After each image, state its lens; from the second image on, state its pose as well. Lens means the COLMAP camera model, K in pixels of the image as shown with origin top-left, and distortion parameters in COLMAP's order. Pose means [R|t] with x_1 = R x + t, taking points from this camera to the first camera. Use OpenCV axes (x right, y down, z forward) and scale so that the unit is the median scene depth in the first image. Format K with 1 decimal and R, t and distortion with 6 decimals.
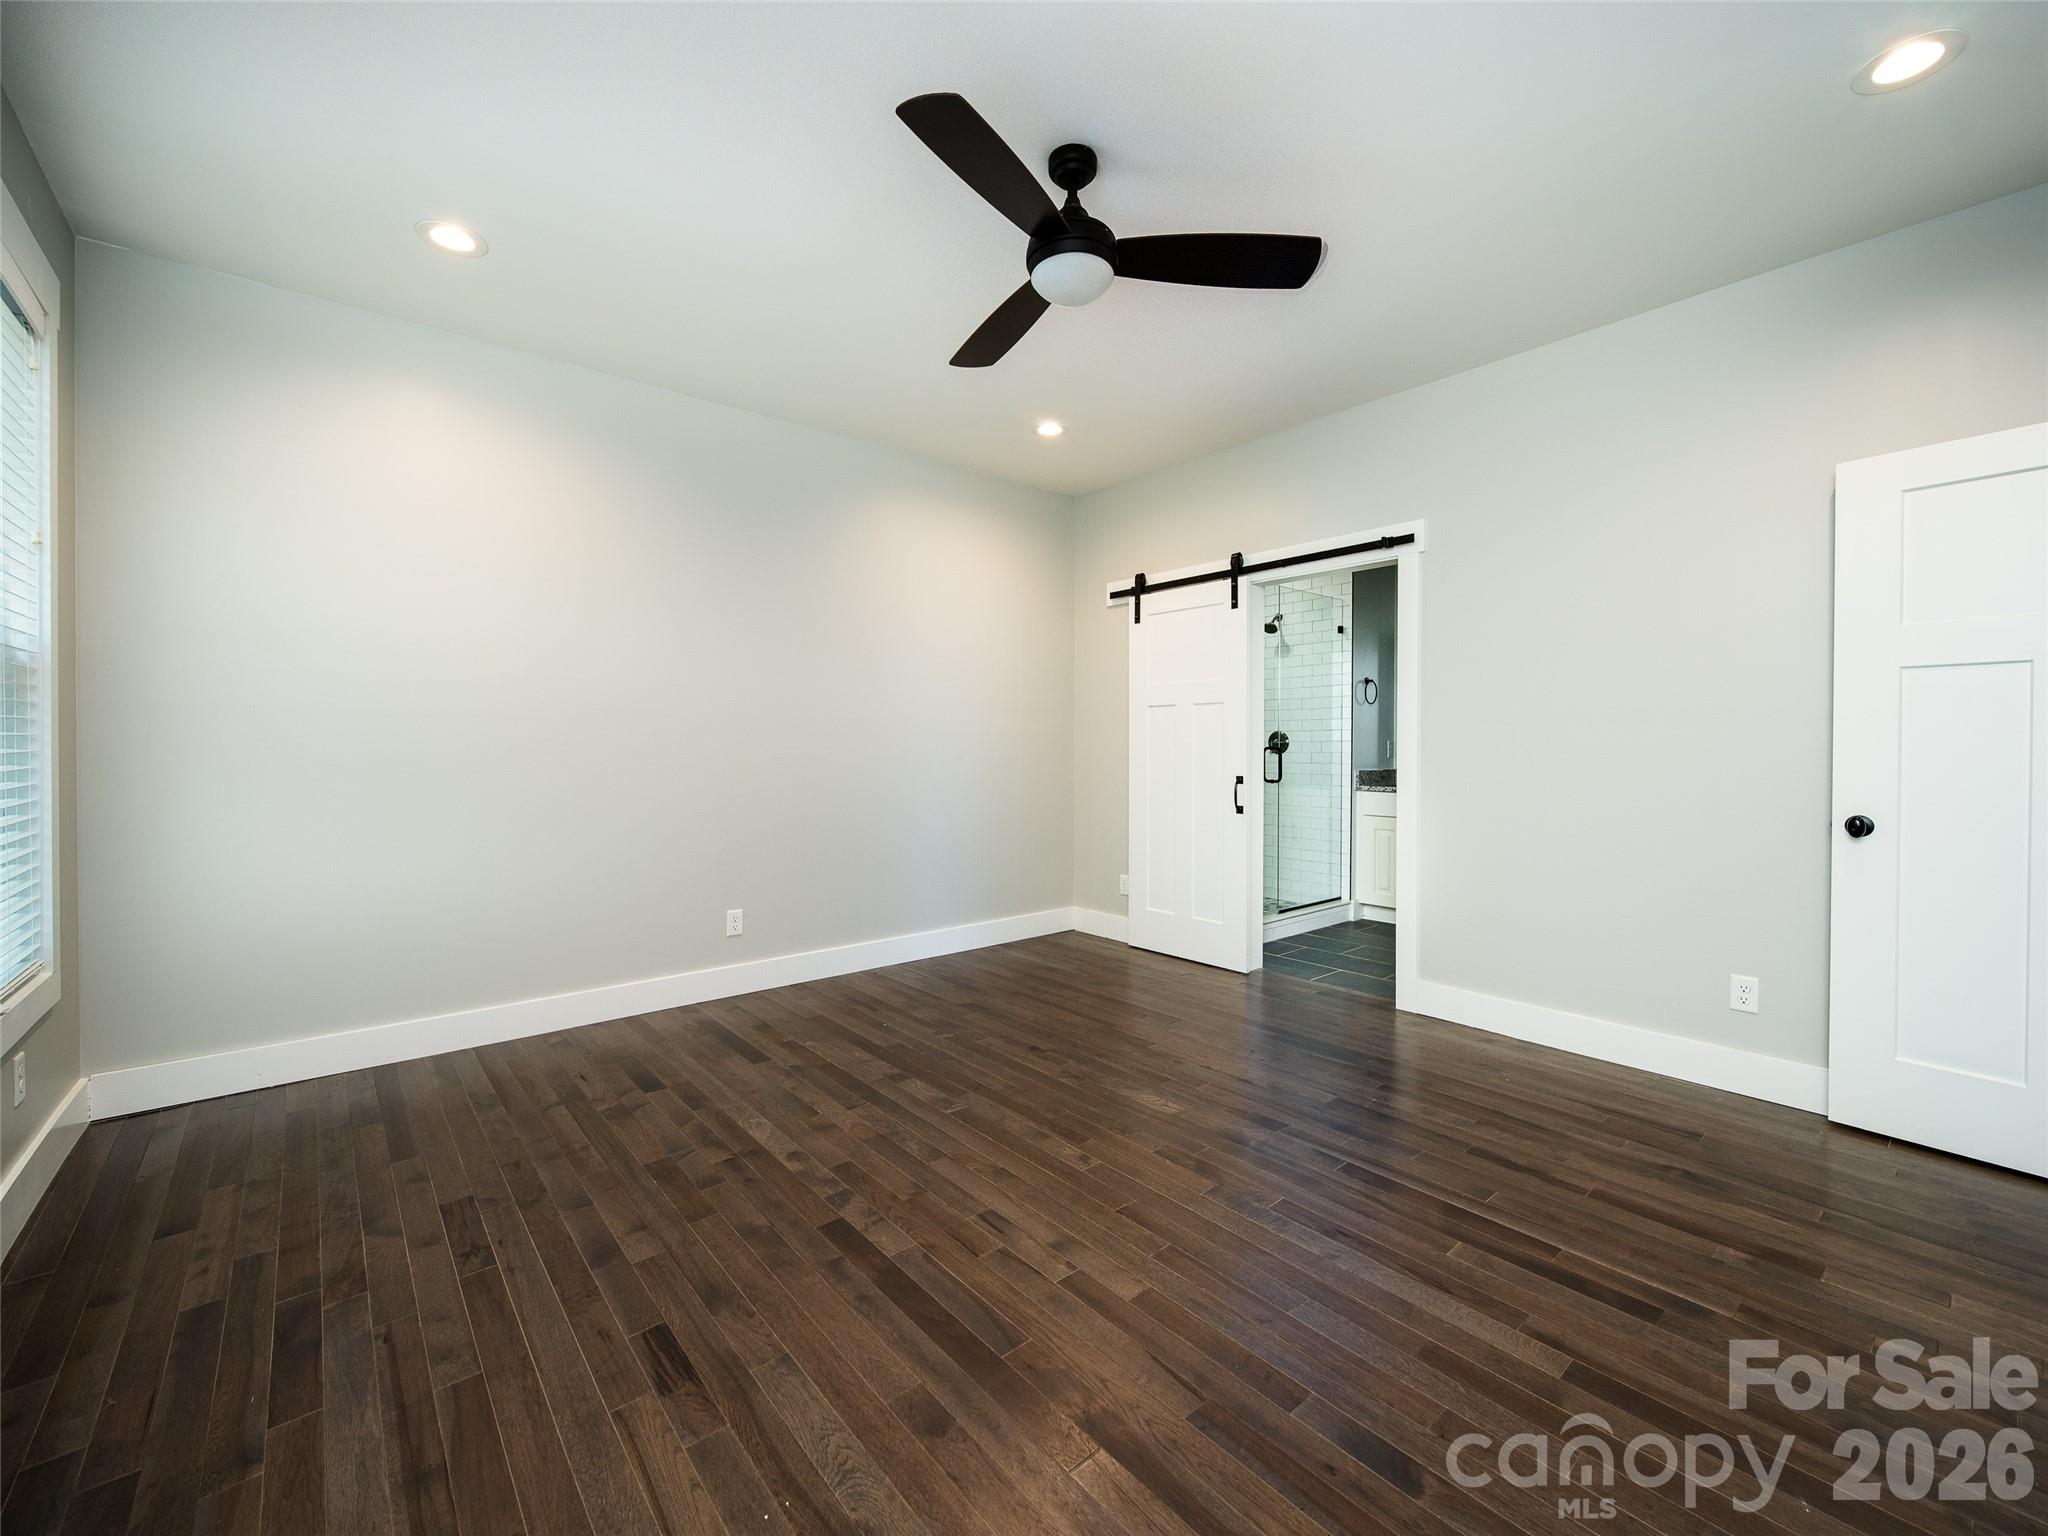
lens RADIAL K [[836.3, 0, 1057.7], [0, 836.3, 750.9], [0, 0, 1]] dist [0.001615, -0.000555]
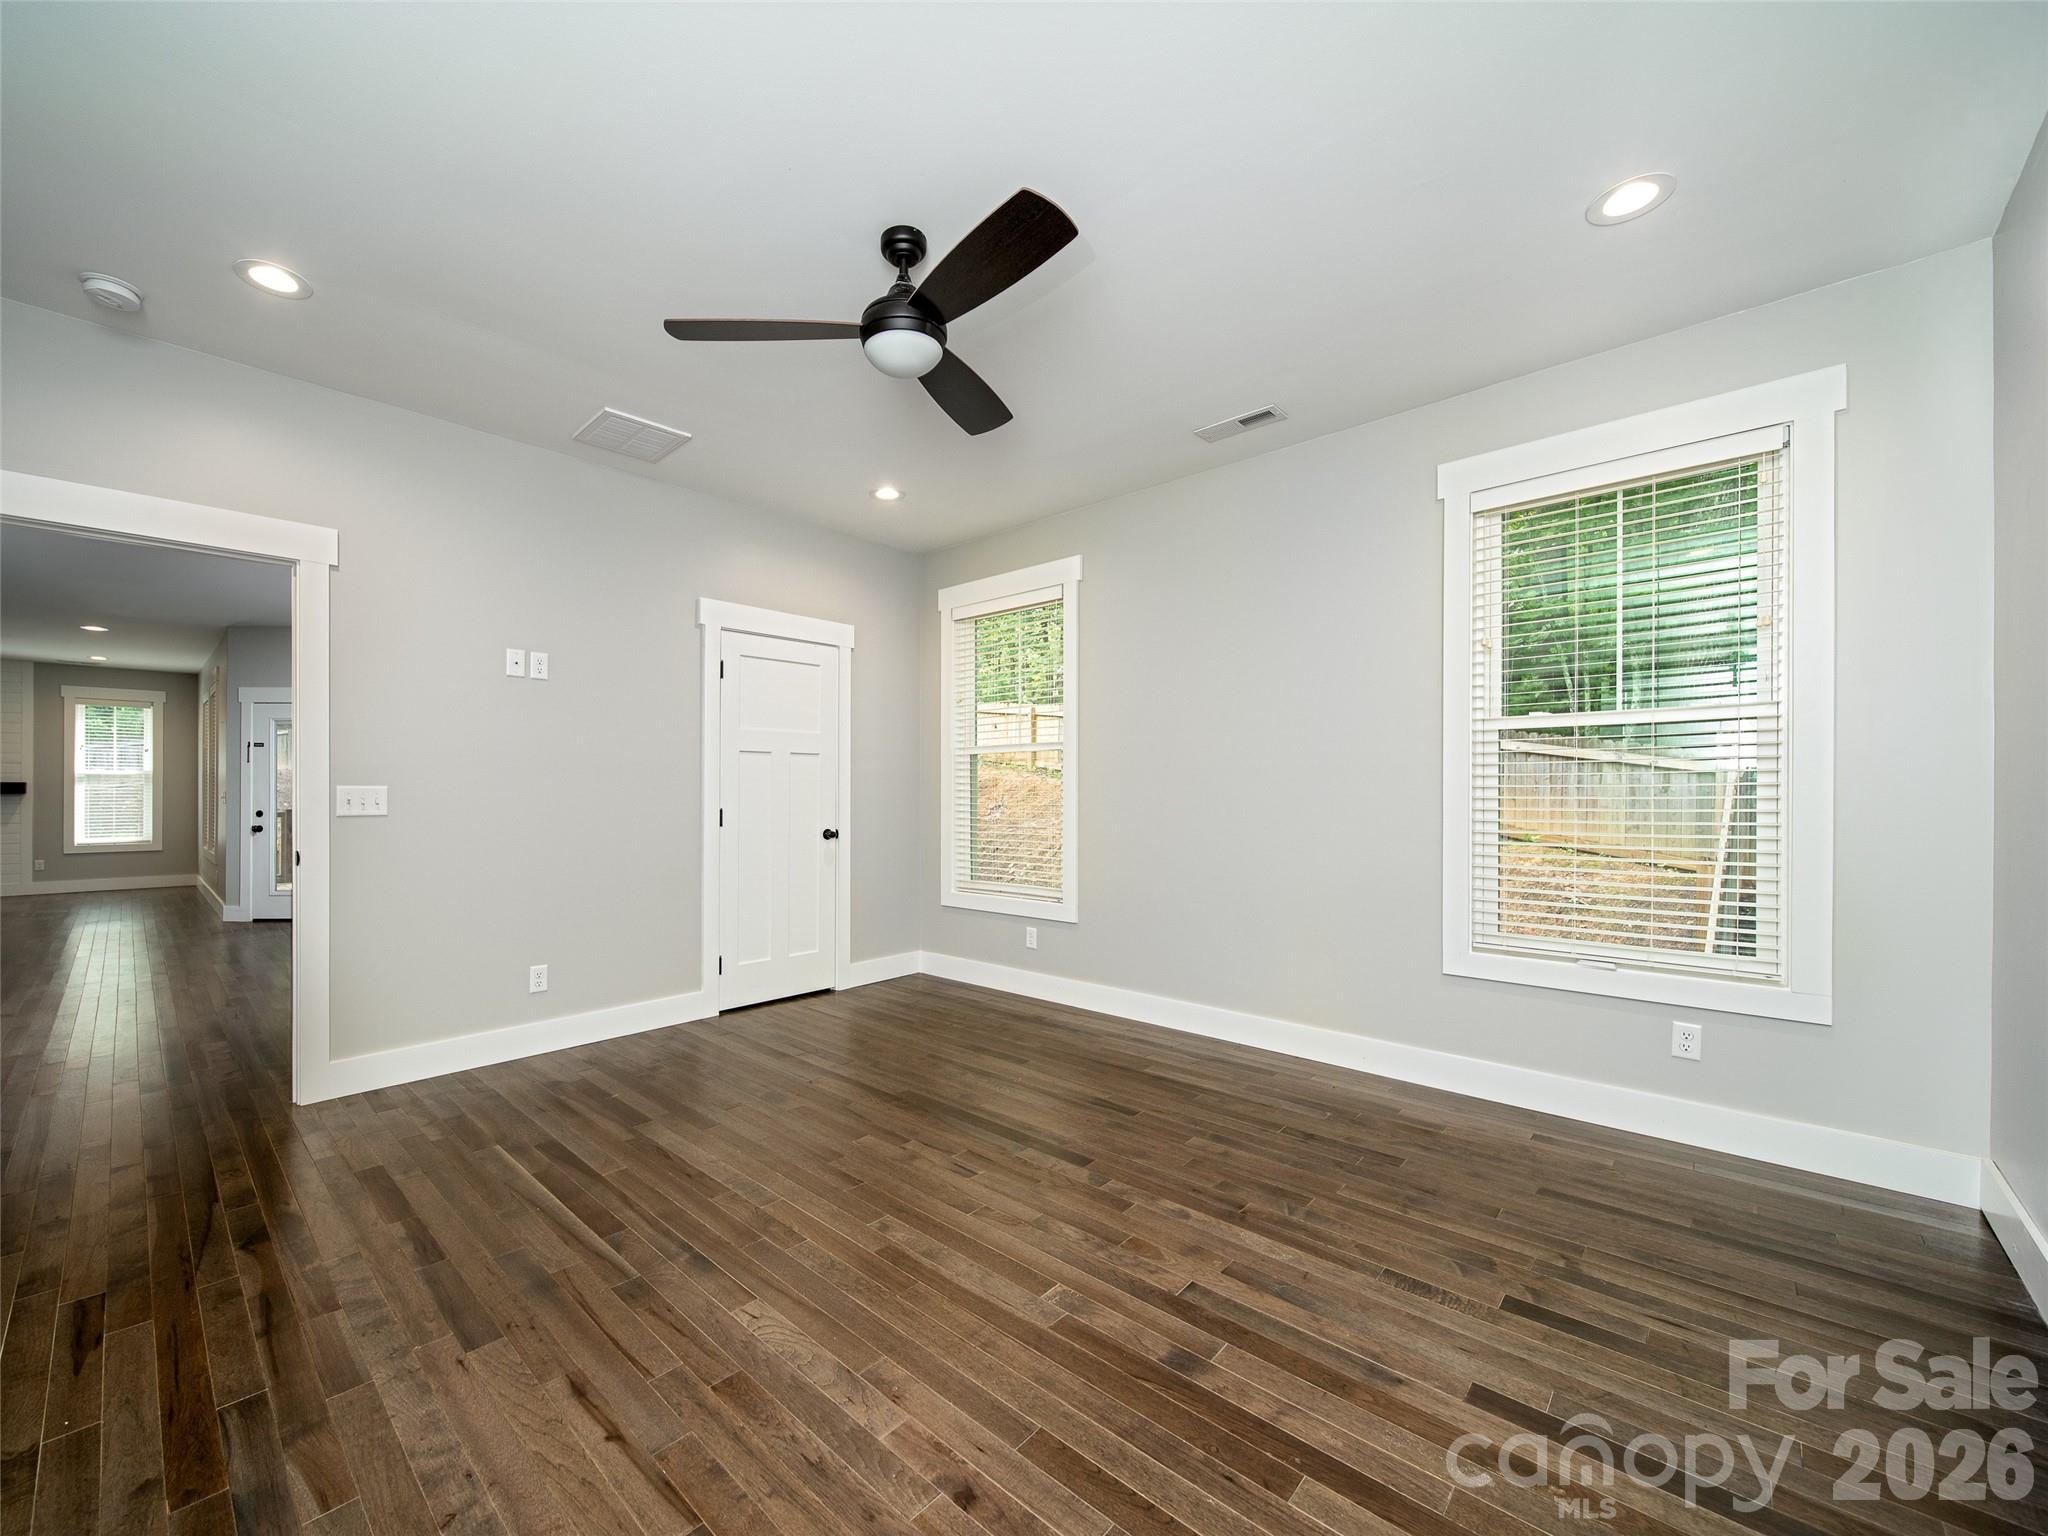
lens RADIAL K [[812.1, 0, 1009.1], [0, 812.1, 783.9], [0, 0, 1]] dist [0.001382, -0.000211]
pose [[-0.993263, -0.000214, -0.115886, -0.002608], [0.000580, 0.999977, -0.006818, -0.013228], [0.115885, -0.006840, -0.993239, 1.824711]]
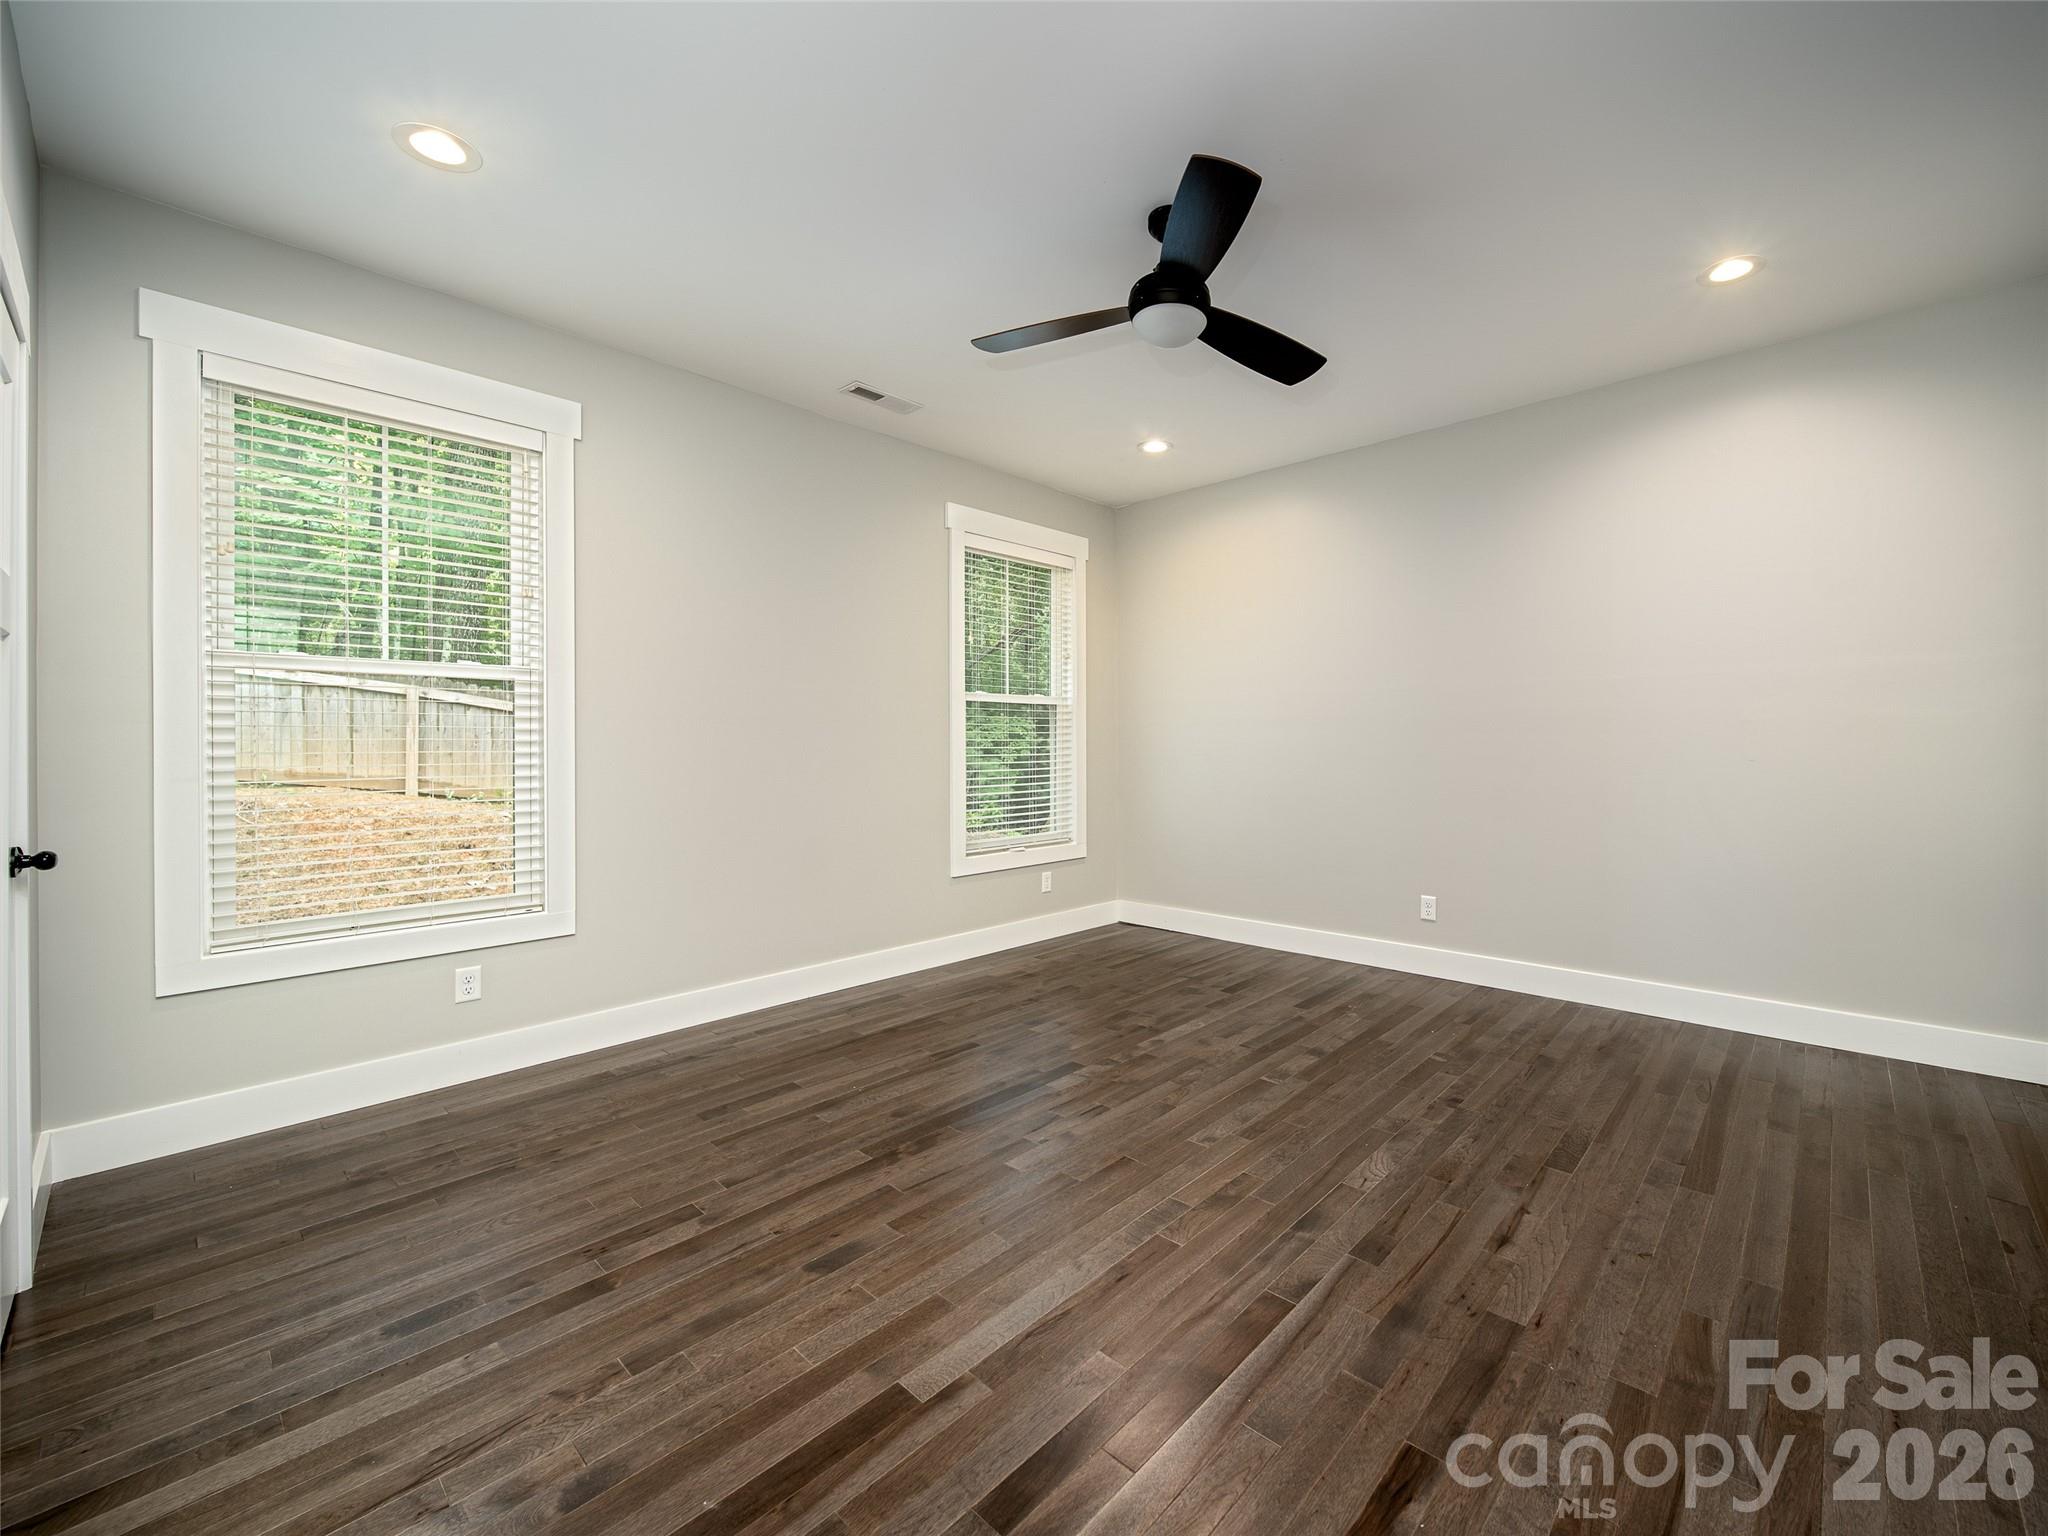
lens RADIAL K [[836.3, 0, 1069.5], [0, 836.3, 758.9], [0, 0, 1]] dist [0.001615, -0.000555]
pose [[0.110074, 0.015076, -0.993809, 0.976440], [-0.000287, 0.999885, 0.015136, -0.001952], [0.993923, -0.001381, 0.110065, 0.668522]]
